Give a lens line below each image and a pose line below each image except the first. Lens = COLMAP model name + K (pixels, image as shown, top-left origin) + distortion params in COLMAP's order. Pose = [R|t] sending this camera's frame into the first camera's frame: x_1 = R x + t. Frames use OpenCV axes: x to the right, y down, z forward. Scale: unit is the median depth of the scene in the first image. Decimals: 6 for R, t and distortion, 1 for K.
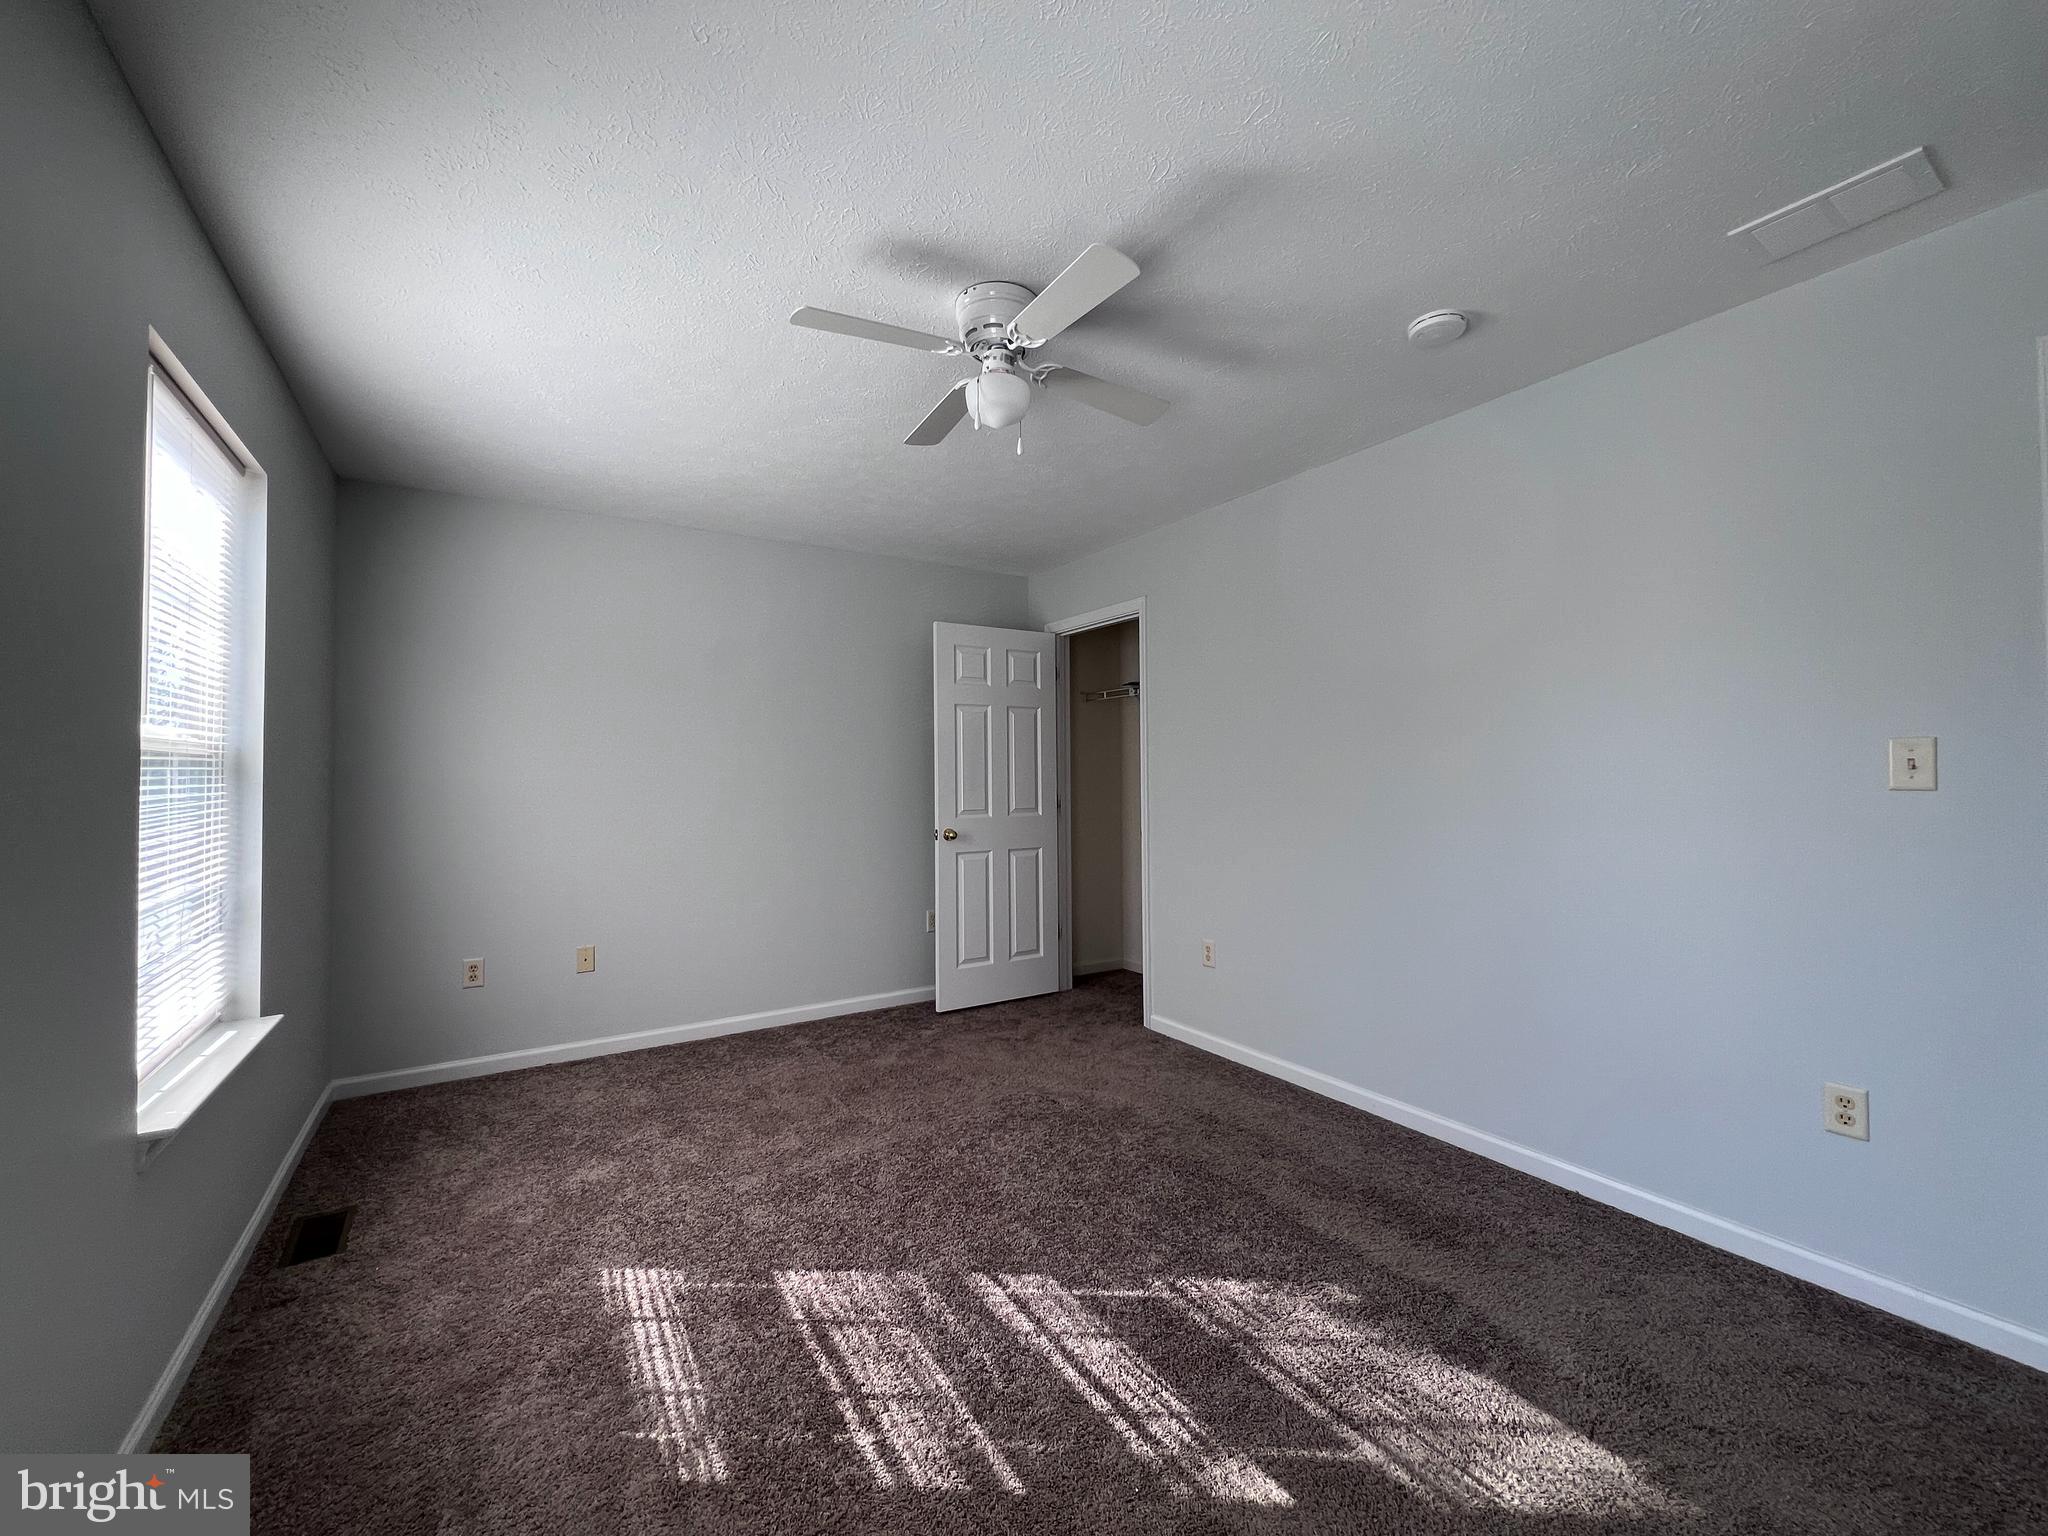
lens RADIAL K [[821.0, 0, 1020.9], [0, 821.0, 759.0], [0, 0, 1]] dist [-0.002304, 0.000225]
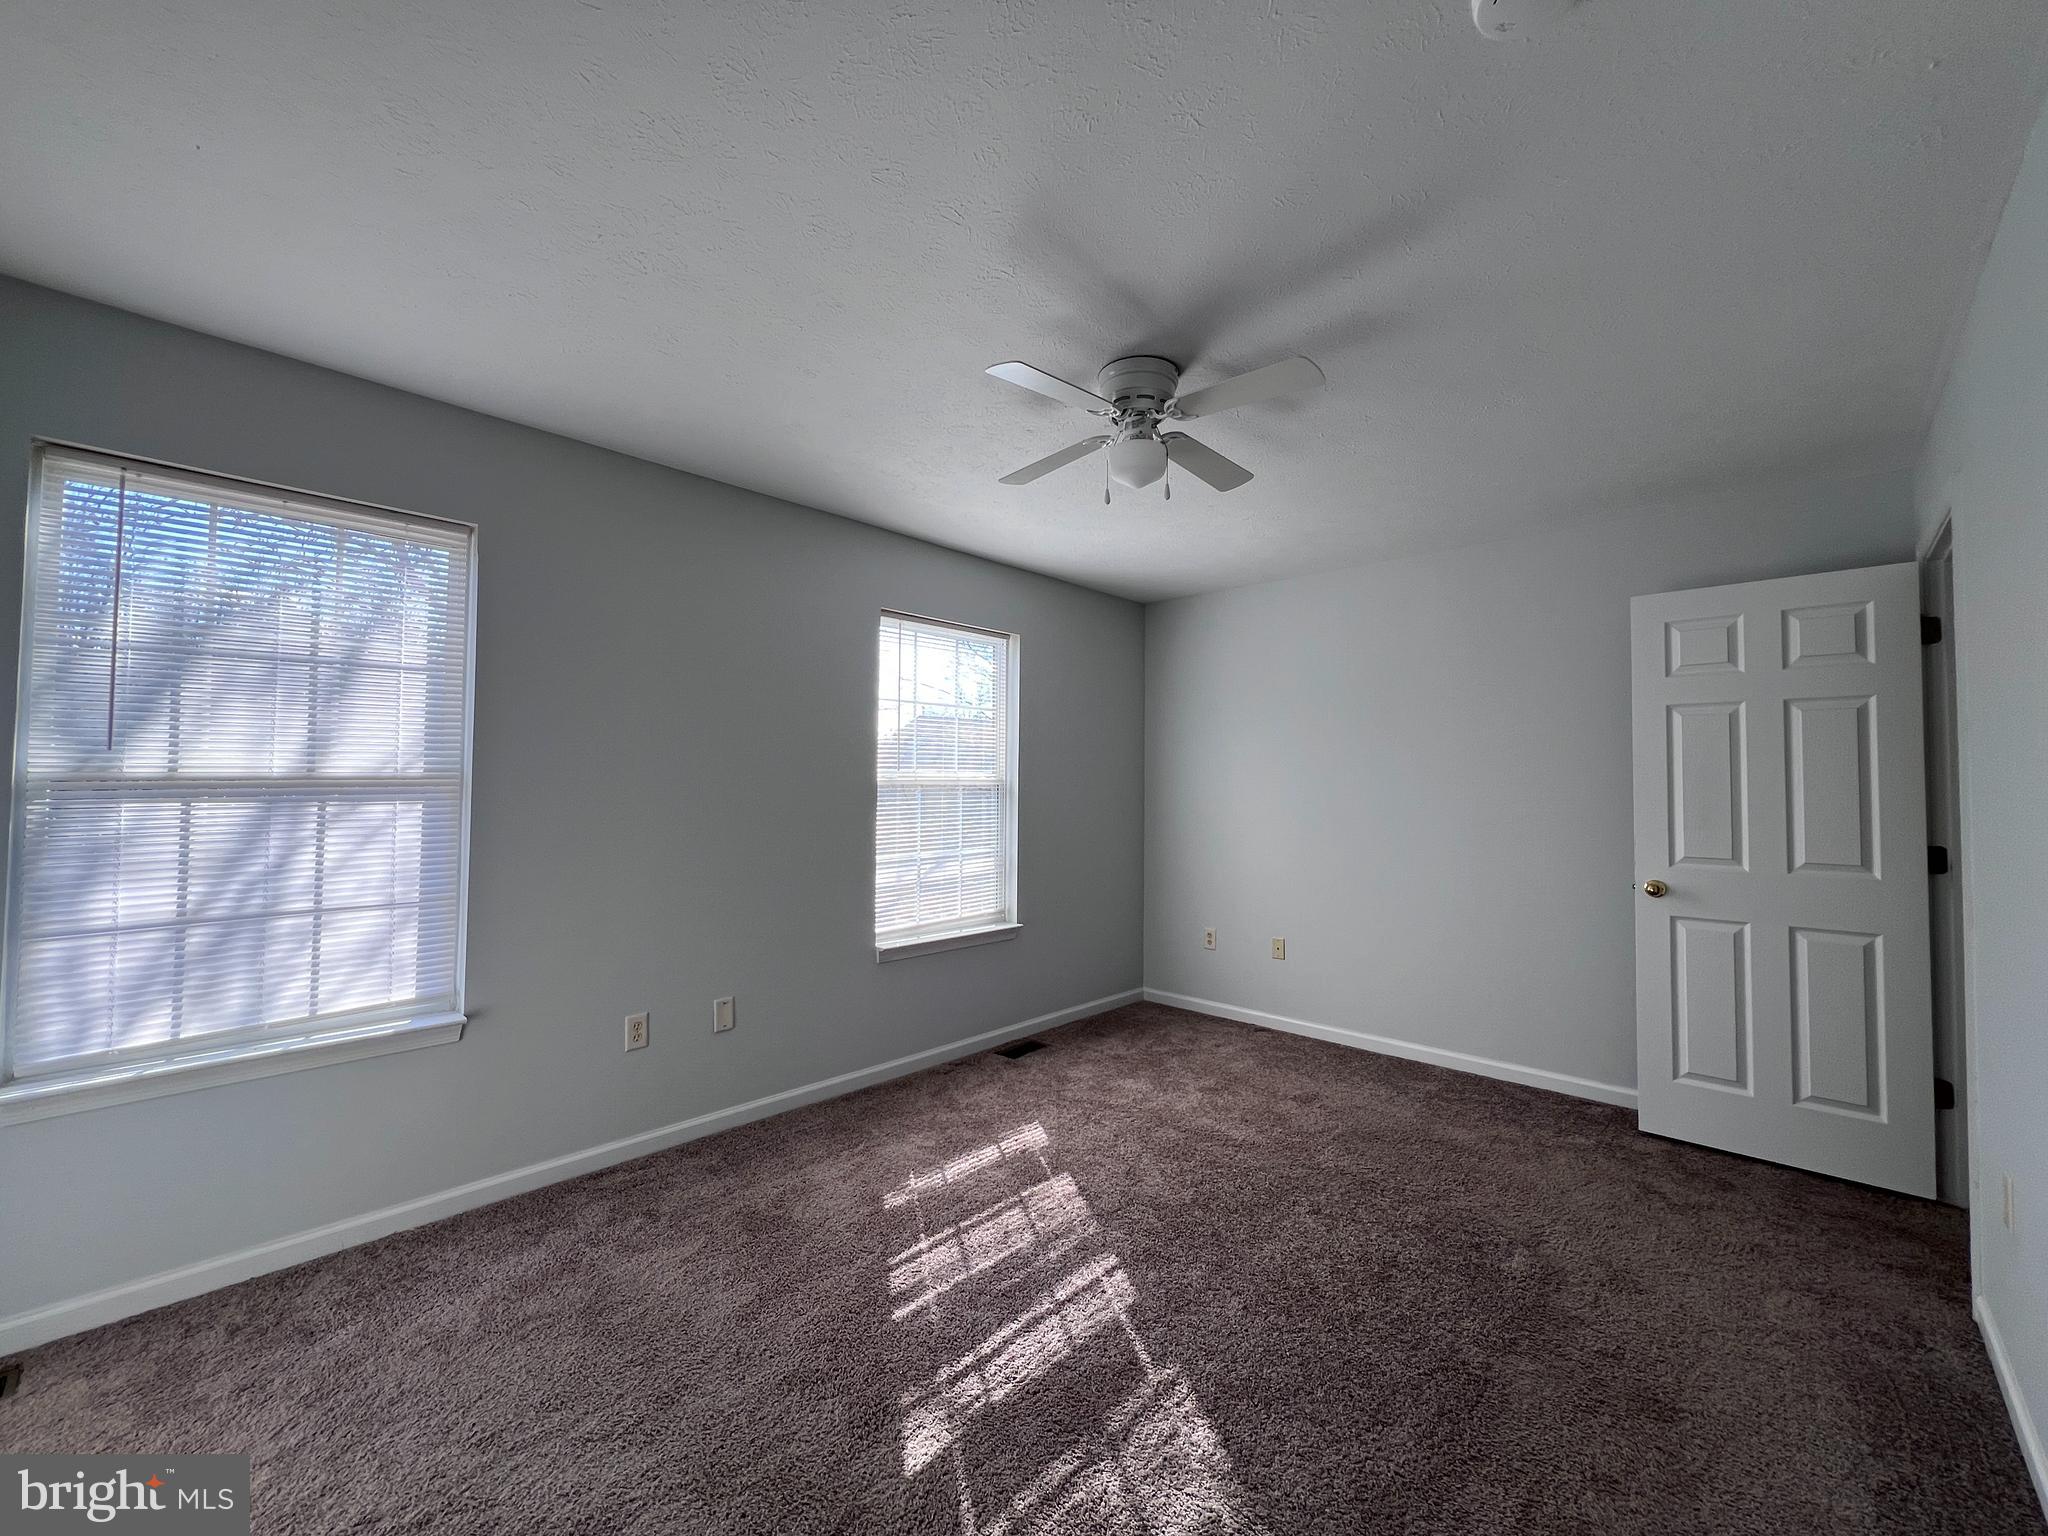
lens RADIAL K [[821.0, 0, 1020.9], [0, 821.0, 759.0], [0, 0, 1]] dist [-0.002304, 0.000225]
pose [[0.248287, -0.021185, -0.968455, 0.880368], [0.010394, 0.999762, -0.019205, -0.025484], [0.968631, -0.005298, 0.248448, 0.525659]]
